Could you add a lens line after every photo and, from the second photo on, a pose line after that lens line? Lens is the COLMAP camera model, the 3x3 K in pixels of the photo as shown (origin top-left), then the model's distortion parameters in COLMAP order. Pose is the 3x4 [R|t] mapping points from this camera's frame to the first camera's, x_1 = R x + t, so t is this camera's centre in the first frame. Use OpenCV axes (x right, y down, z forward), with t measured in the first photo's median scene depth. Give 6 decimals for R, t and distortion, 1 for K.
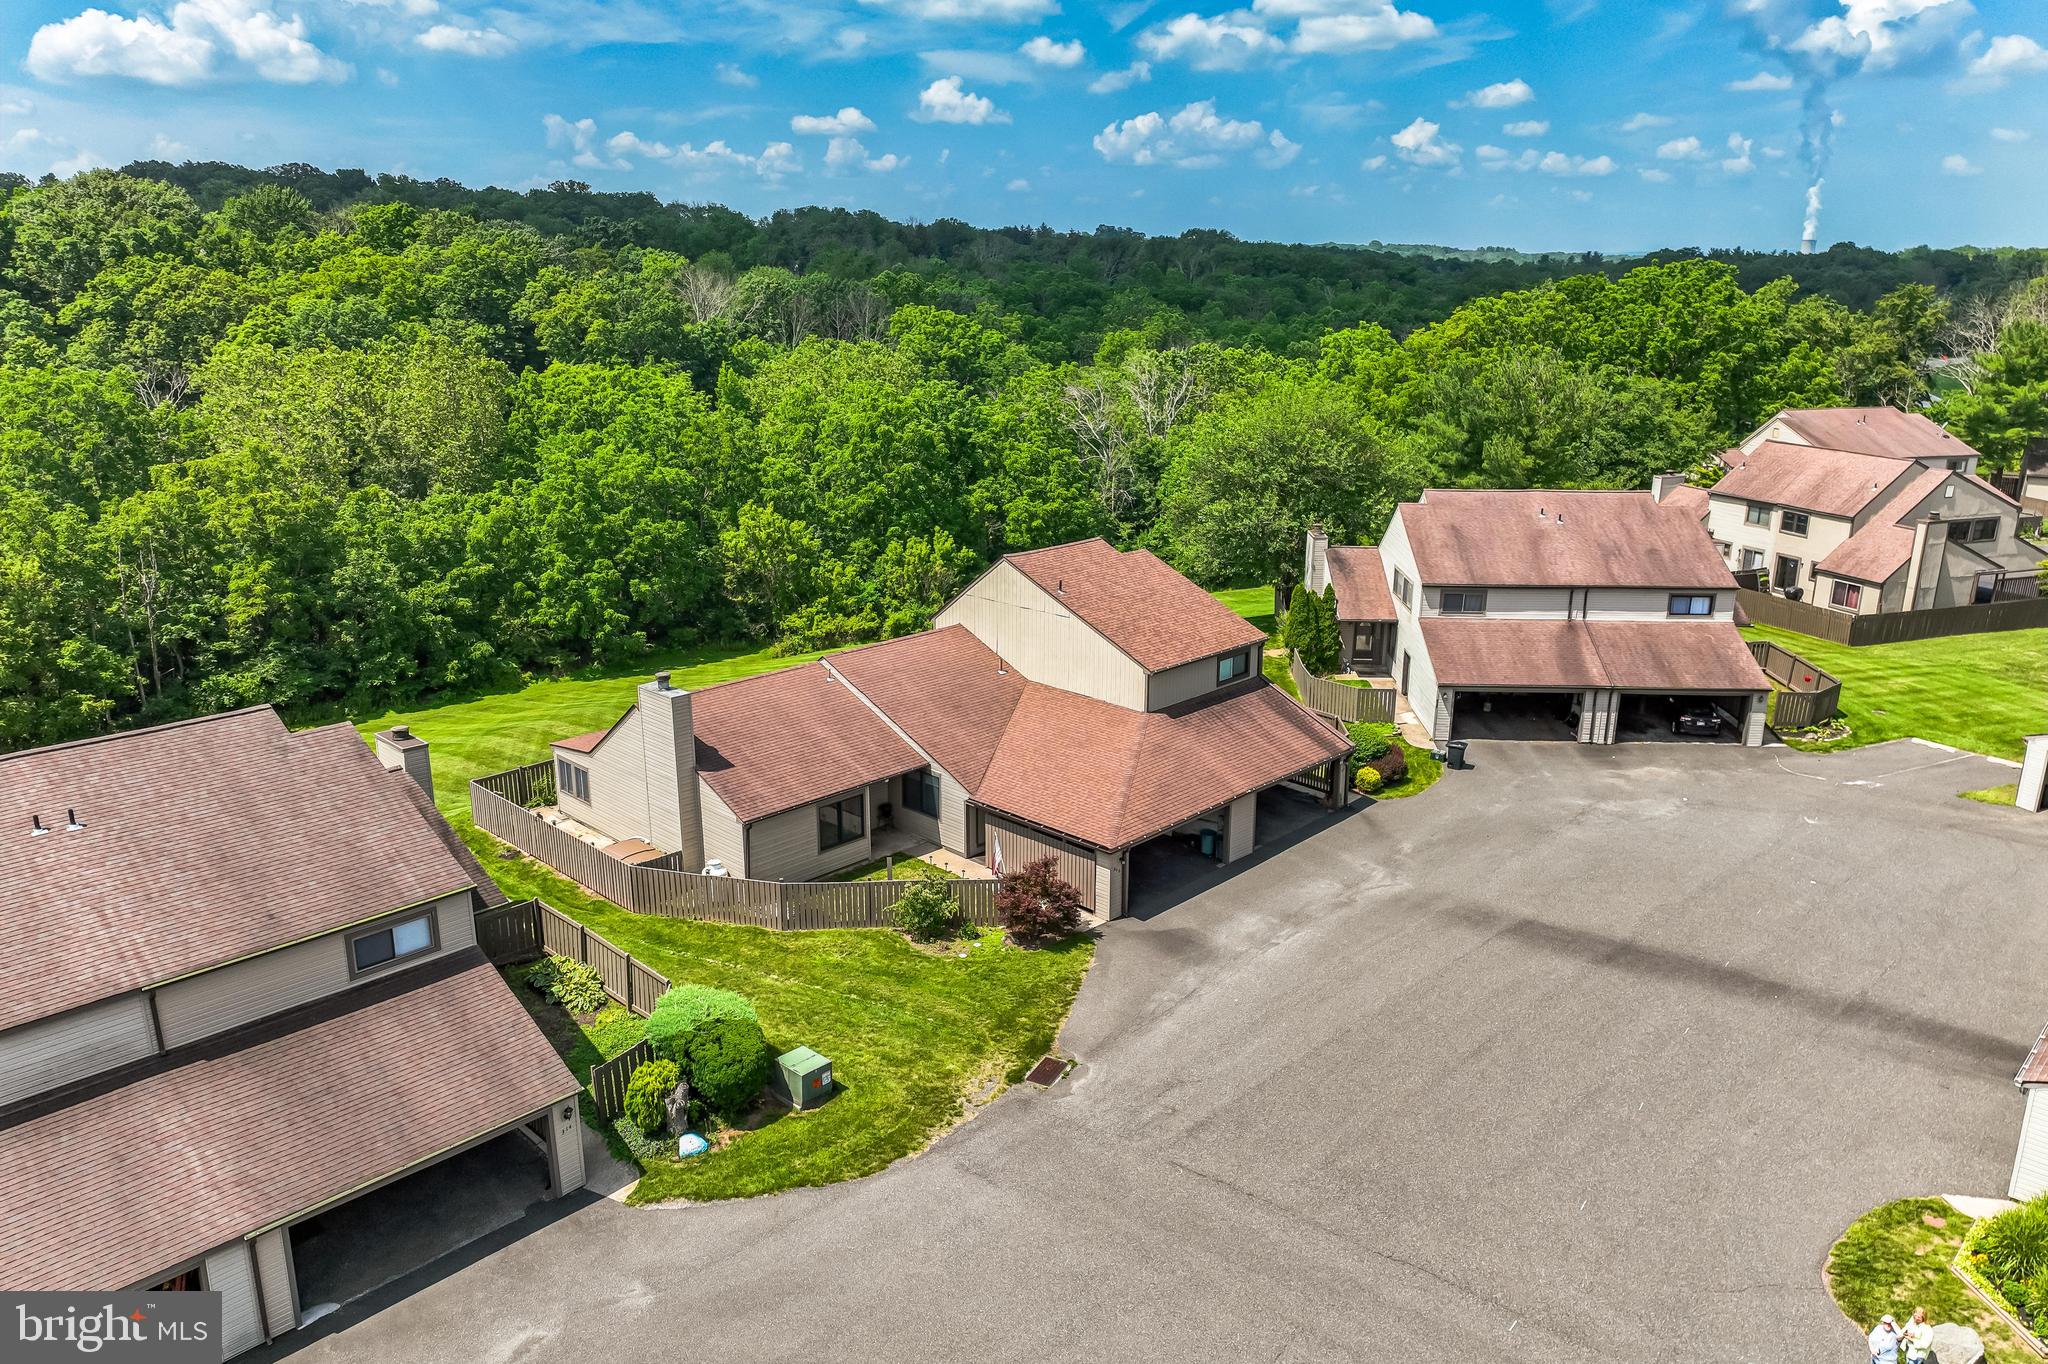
lens RADIAL K [[1435.5, 0, 1018.0], [0, 1435.5, 680.4], [0, 0, 1]] dist [0.005450, 0.003469]
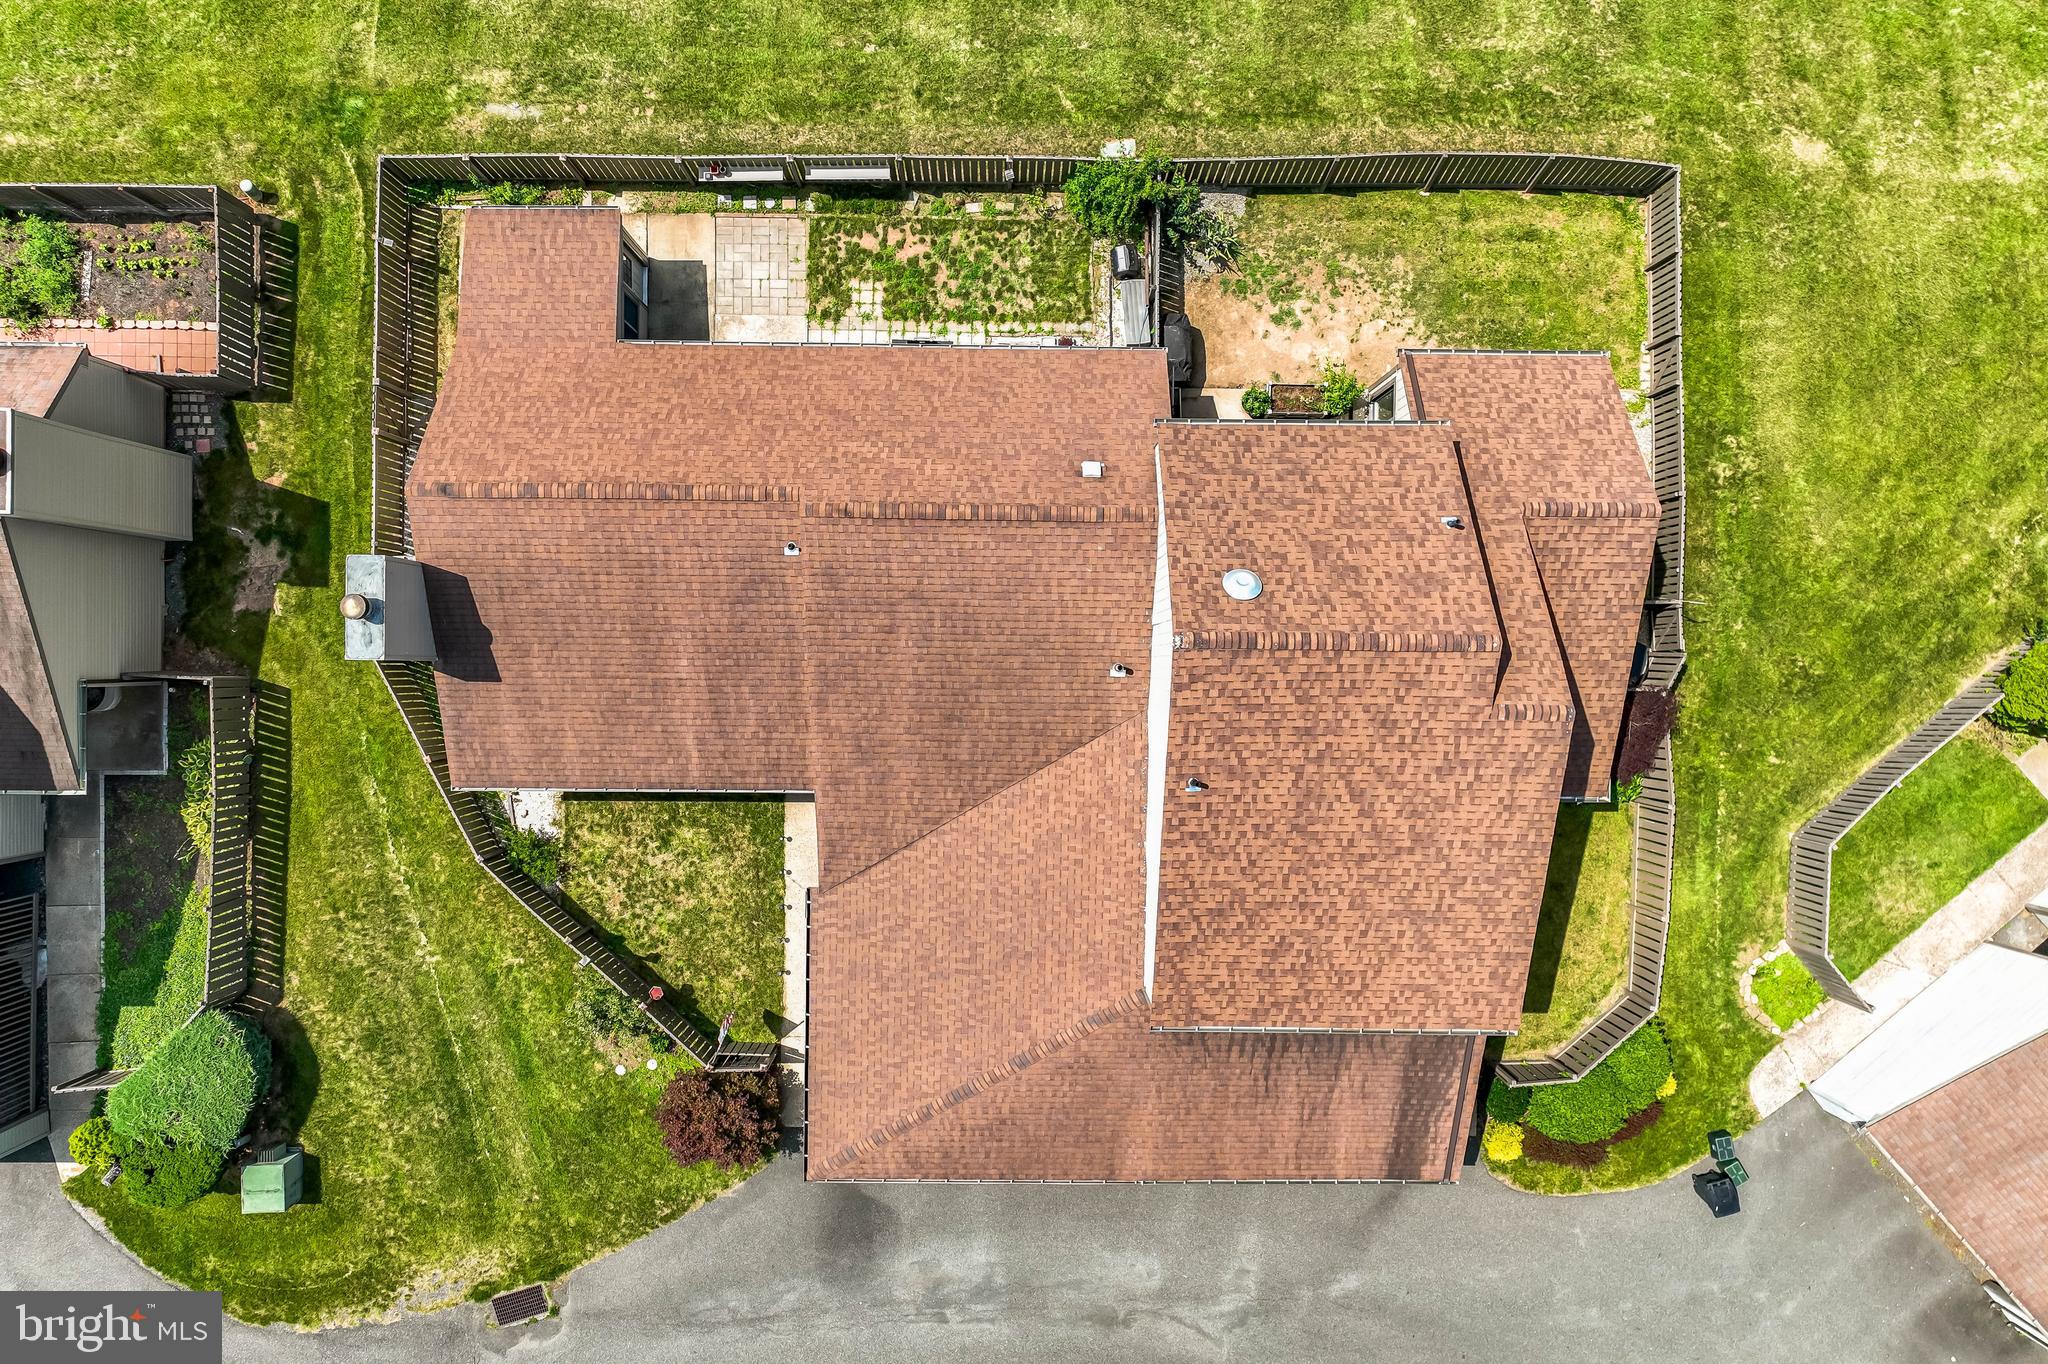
lens RADIAL K [[1435.5, 0, 1018.0], [0, 1435.5, 680.4], [0, 0, 1]] dist [0.005450, 0.003469]
pose [[0.691343, 0.722507, 0.005316, -0.035554], [-0.206295, 0.190334, 0.959800, -0.505323], [0.692450, -0.664647, 0.280636, 0.832529]]
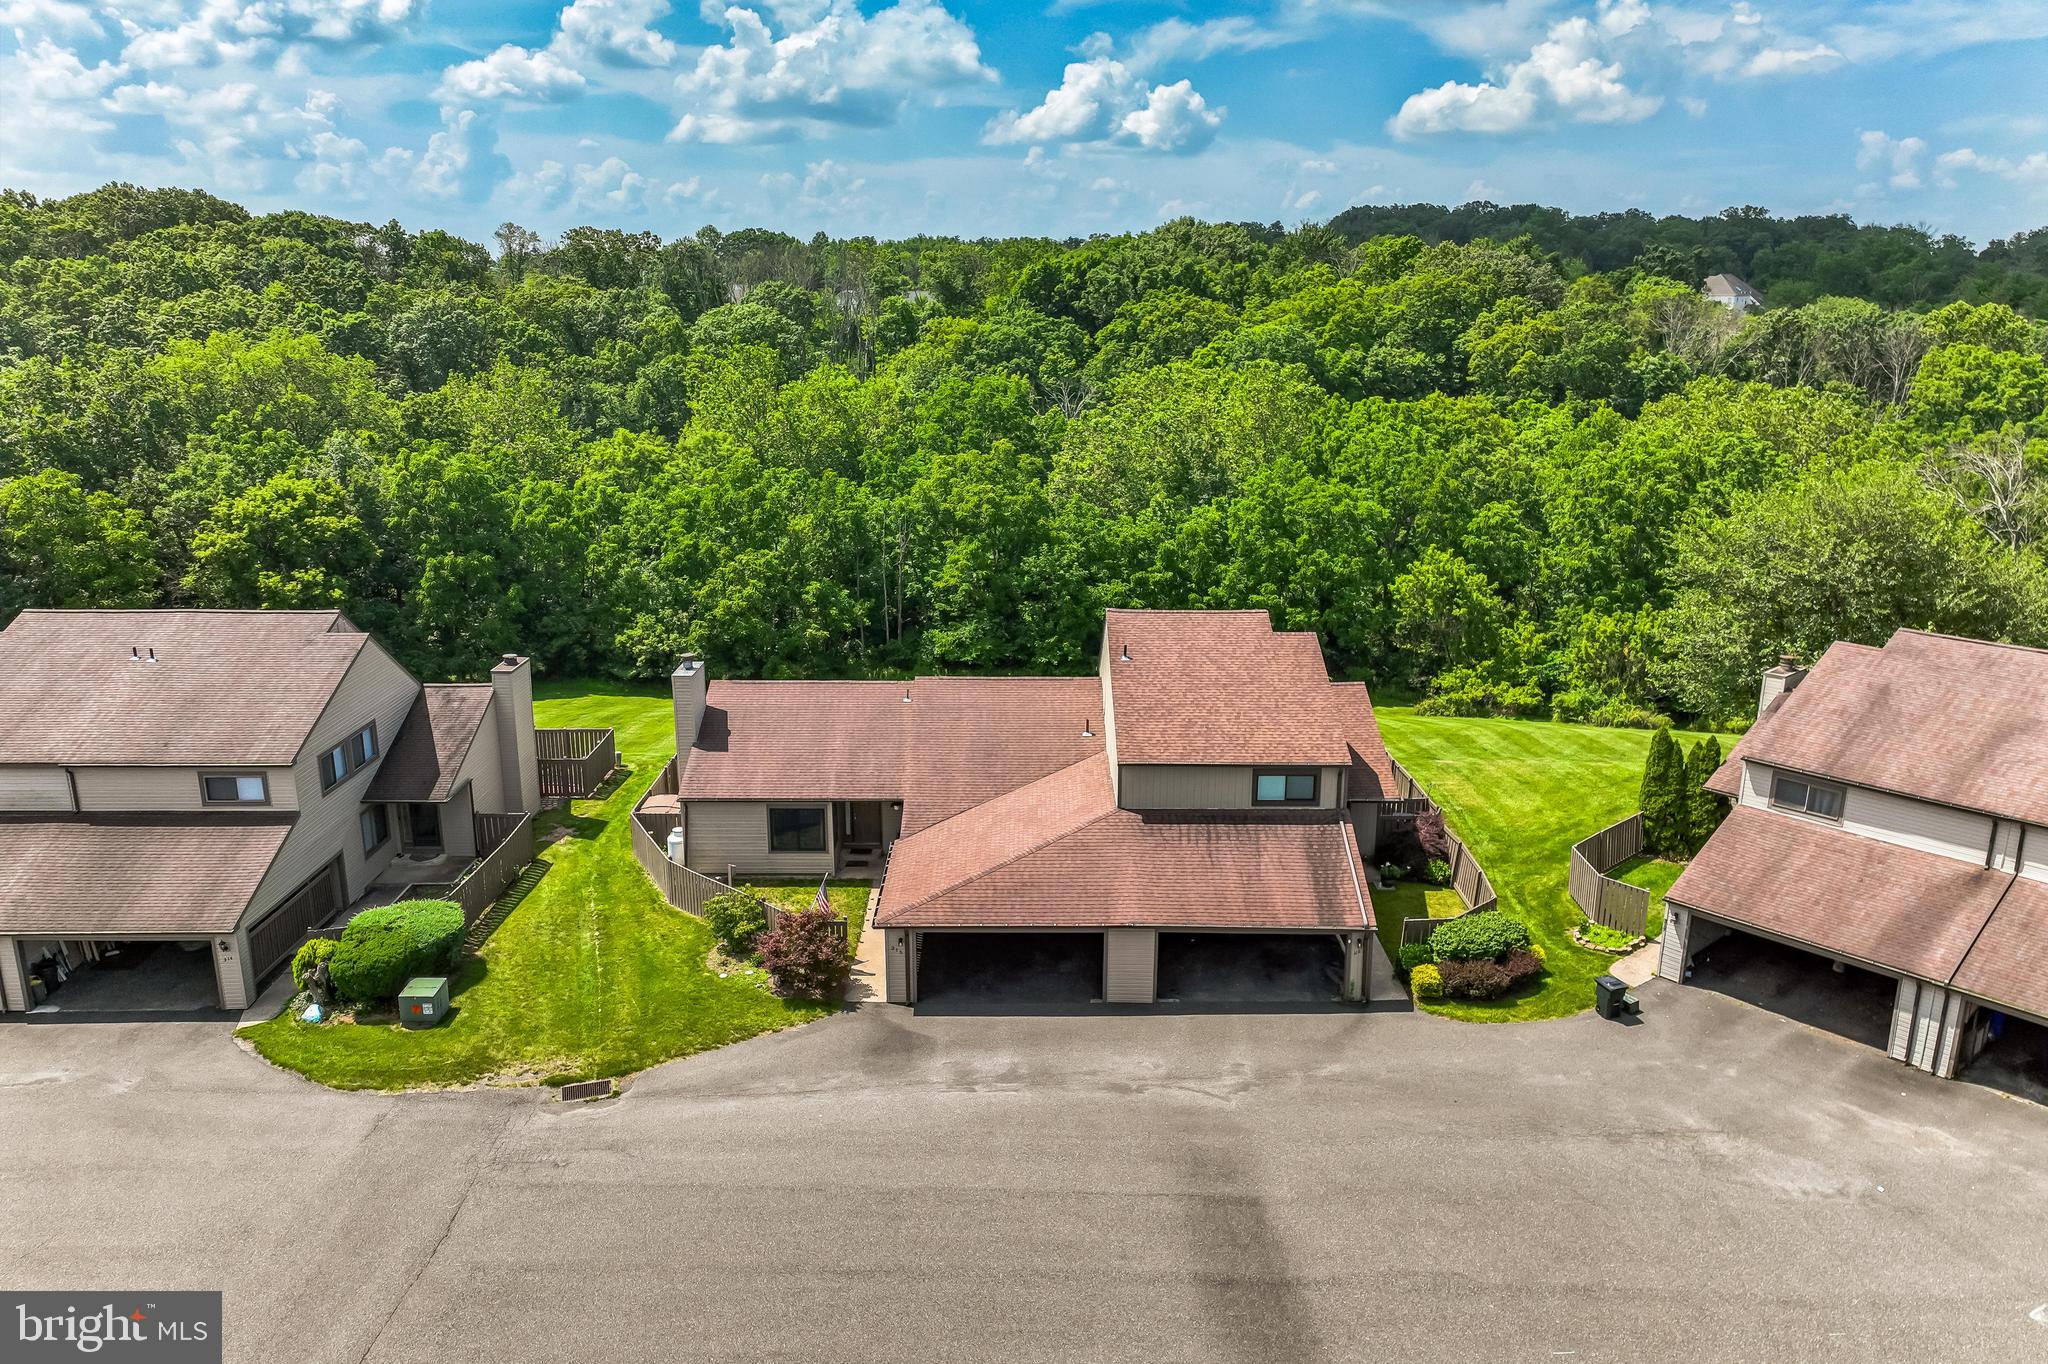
lens RADIAL K [[1435.5, 0, 1018.0], [0, 1435.5, 680.4], [0, 0, 1]] dist [0.005450, 0.003469]
pose [[0.698995, 0.187098, -0.690218, 0.589721], [-0.200957, 0.977667, 0.061504, -0.087685], [0.686311, 0.095713, 0.720983, 0.310129]]
